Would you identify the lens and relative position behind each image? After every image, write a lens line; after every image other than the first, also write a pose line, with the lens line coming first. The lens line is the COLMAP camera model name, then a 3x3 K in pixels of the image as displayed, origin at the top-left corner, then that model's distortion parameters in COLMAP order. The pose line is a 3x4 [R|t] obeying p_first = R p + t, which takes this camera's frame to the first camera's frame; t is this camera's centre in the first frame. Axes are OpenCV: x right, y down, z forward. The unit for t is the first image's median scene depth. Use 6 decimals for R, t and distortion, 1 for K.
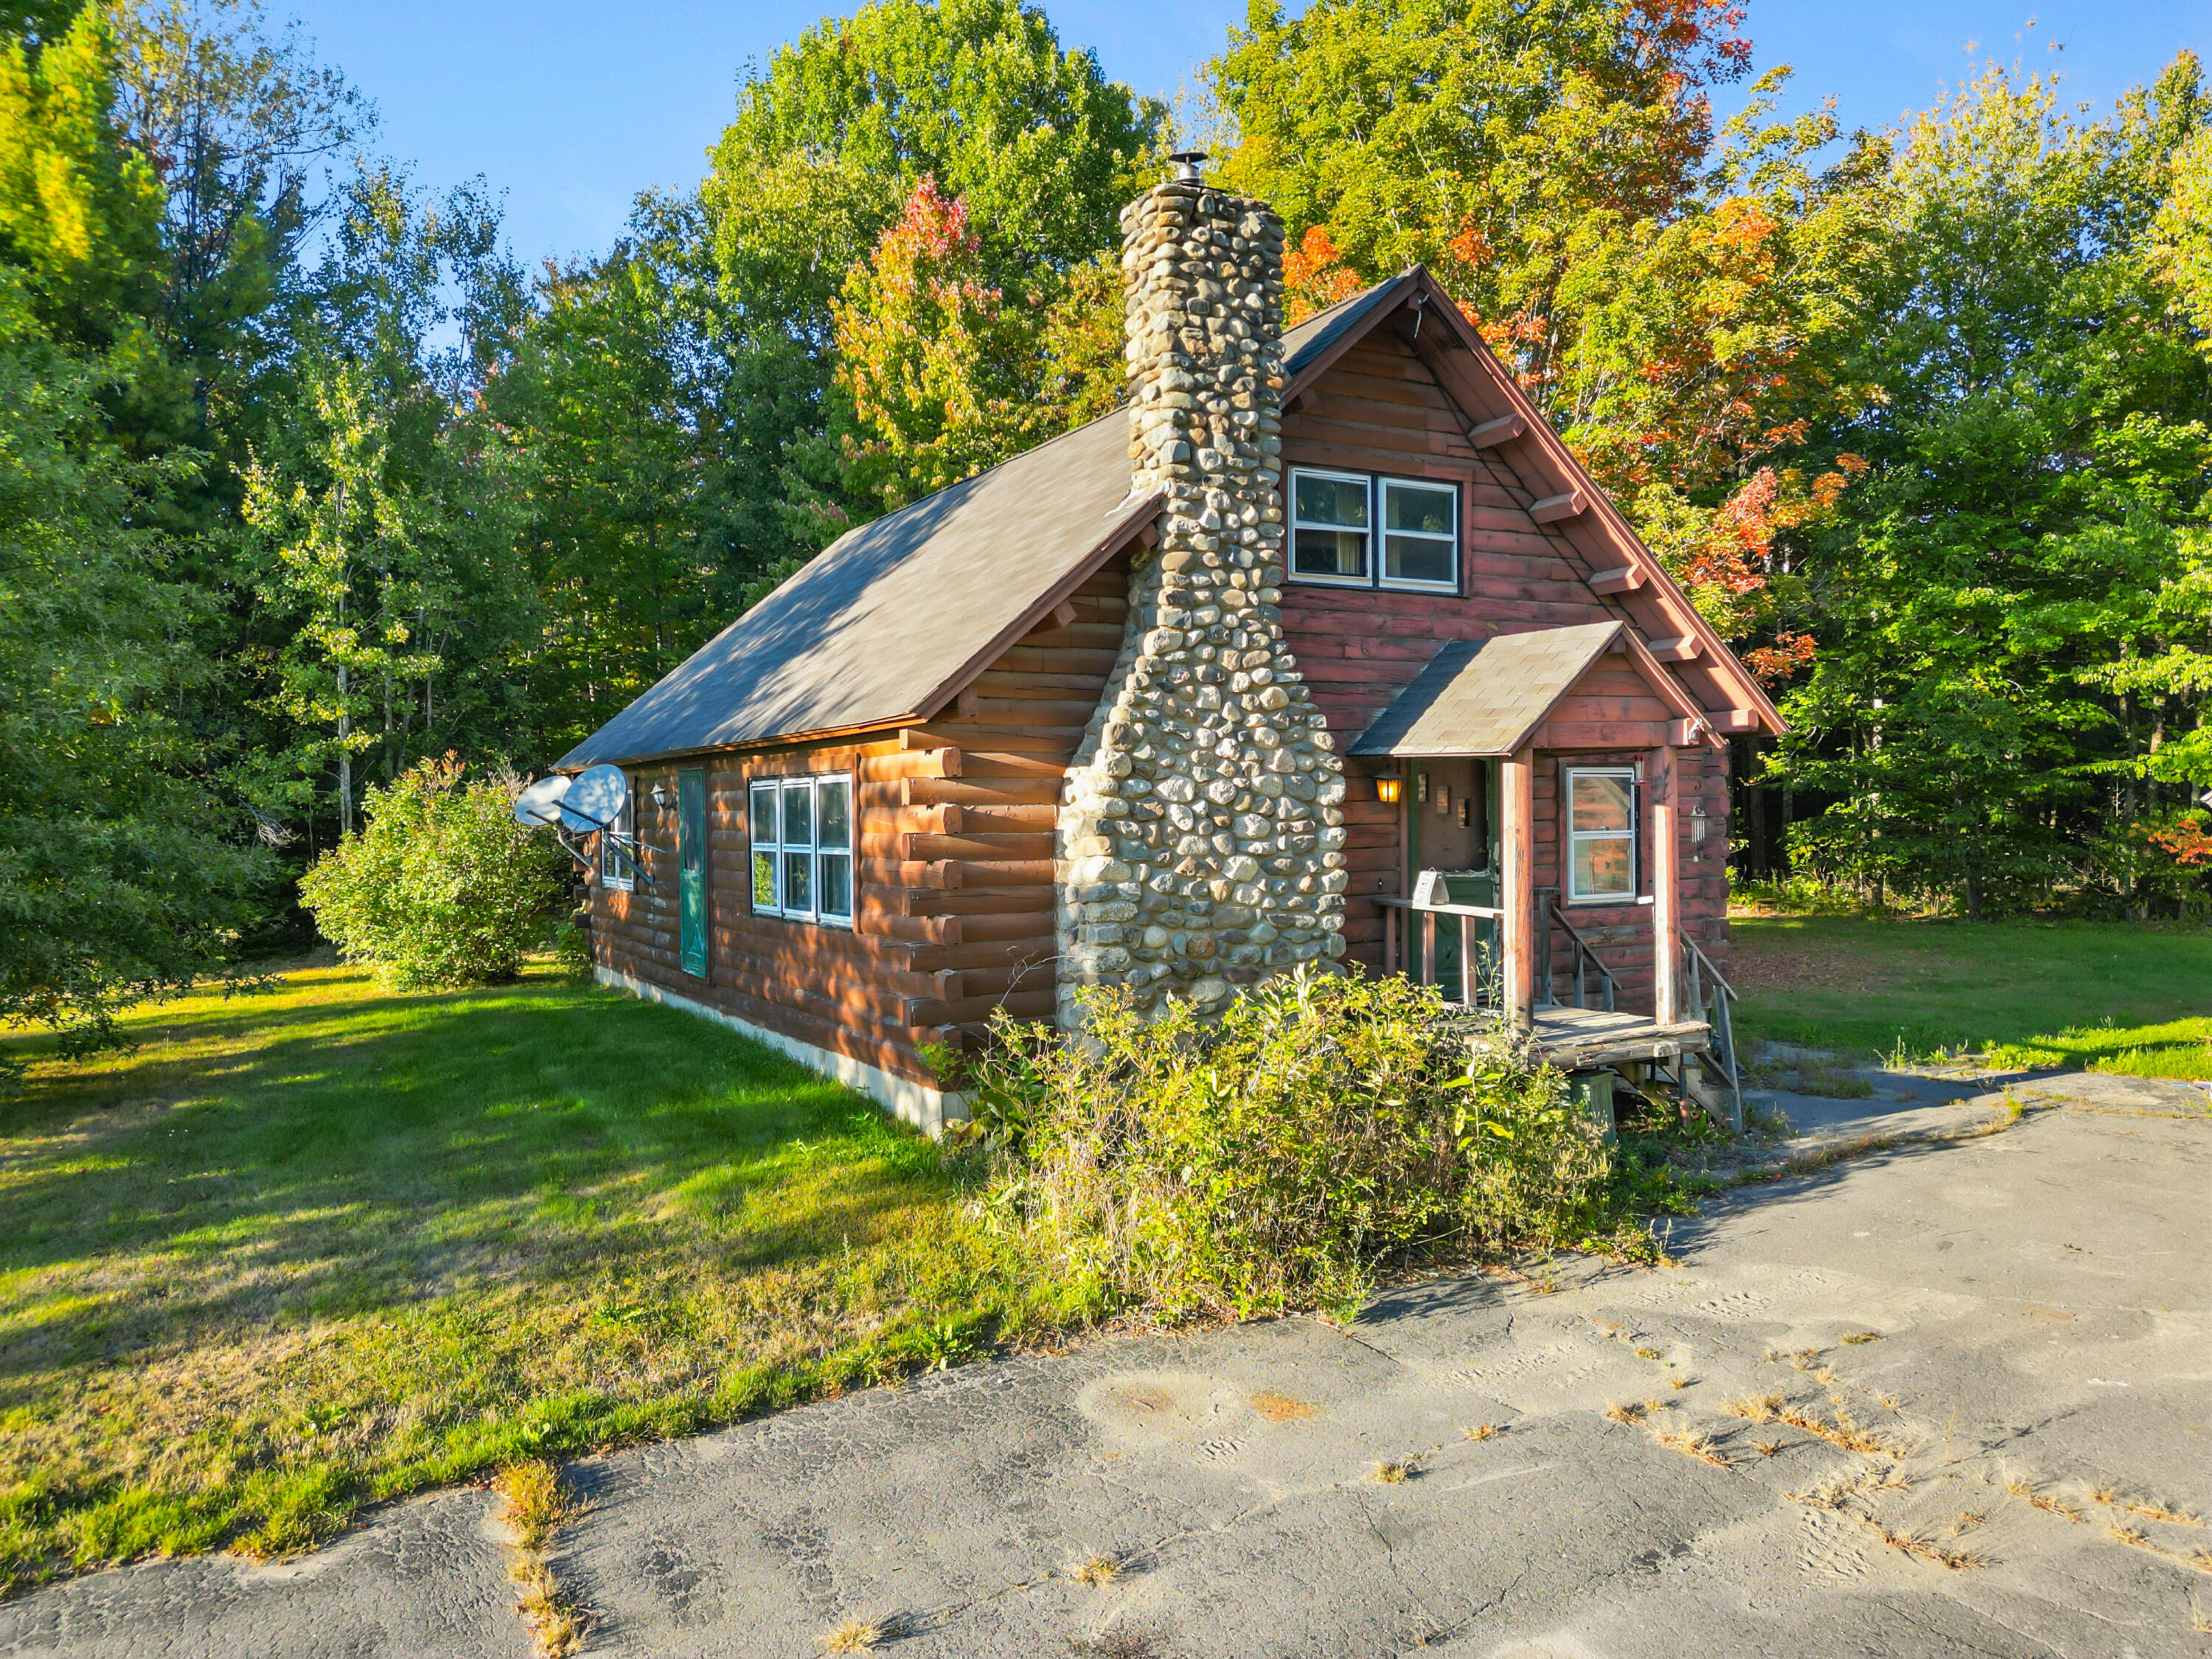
lens RADIAL K [[1562.6, 0, 1085.6], [0, 1562.6, 815.3], [0, 0, 1]] dist [0.055020, -0.051999]
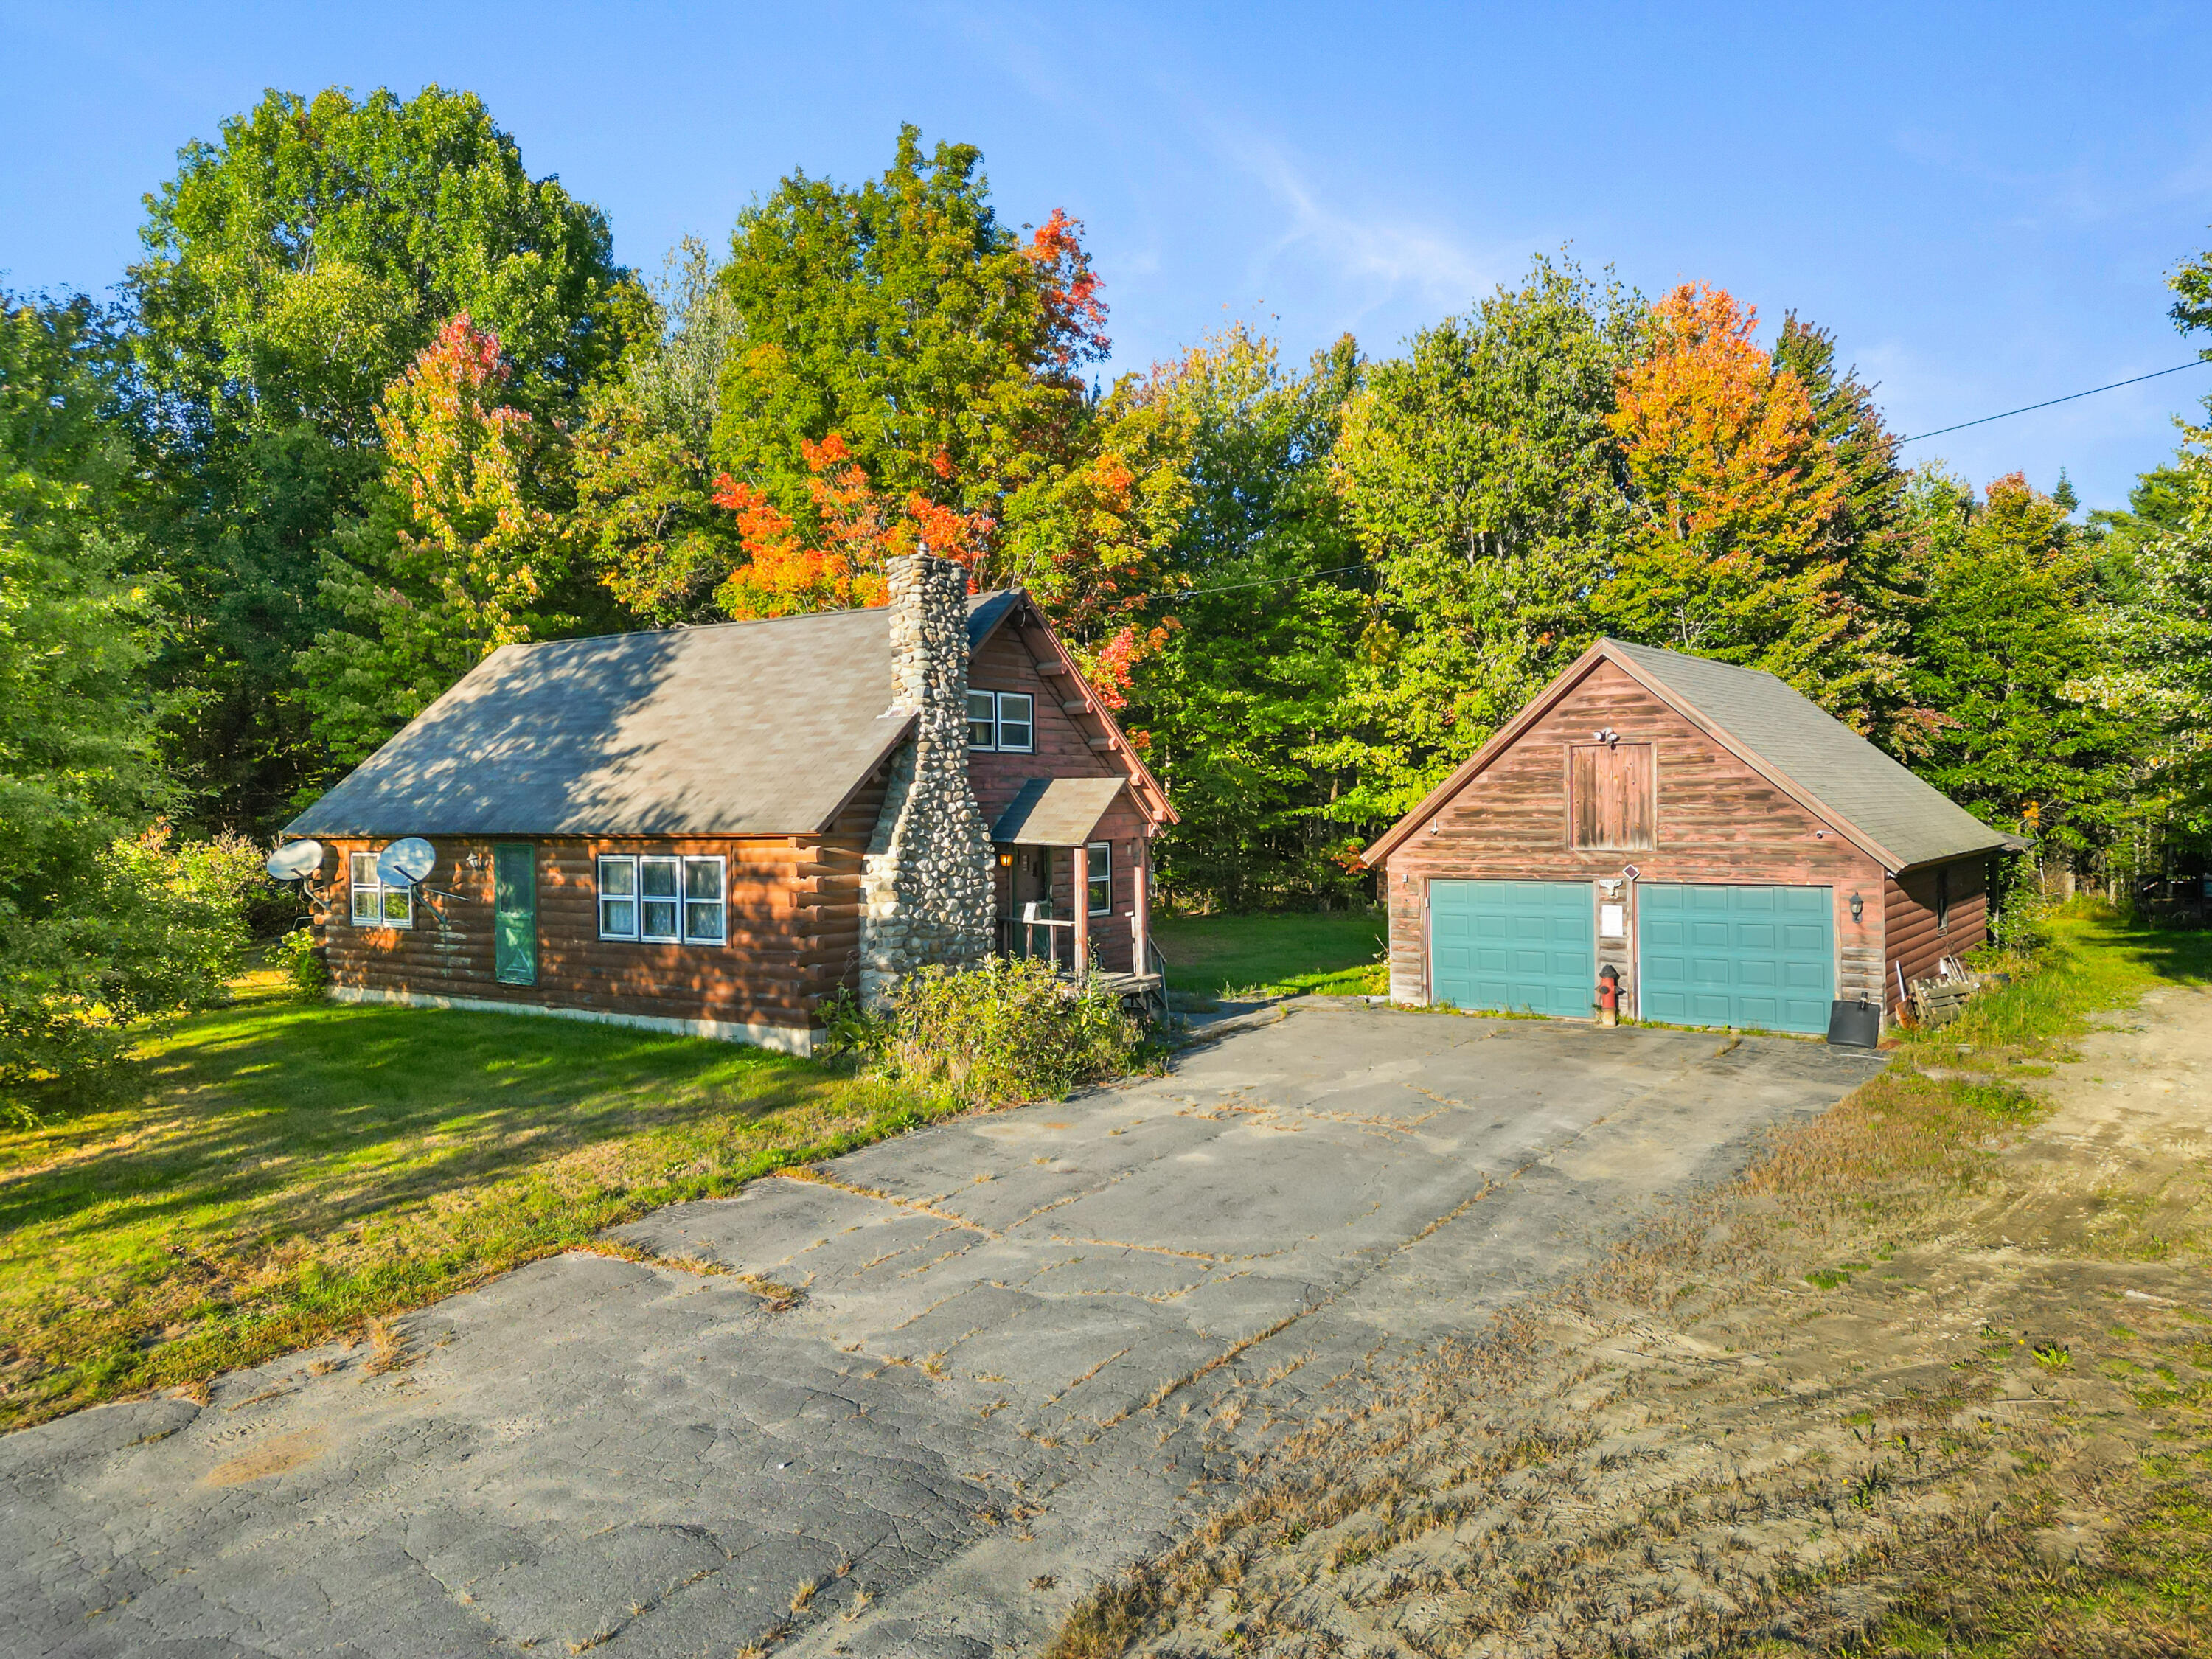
lens RADIAL K [[1562.6, 0, 1094.3], [0, 1562.6, 833.6], [0, 0, 1]] dist [0.055020, -0.051999]
pose [[0.902225, -0.008735, 0.431177, -0.432920], [0.006171, 0.999954, 0.007343, -0.051075], [-0.431222, -0.003964, 0.902237, -0.615353]]
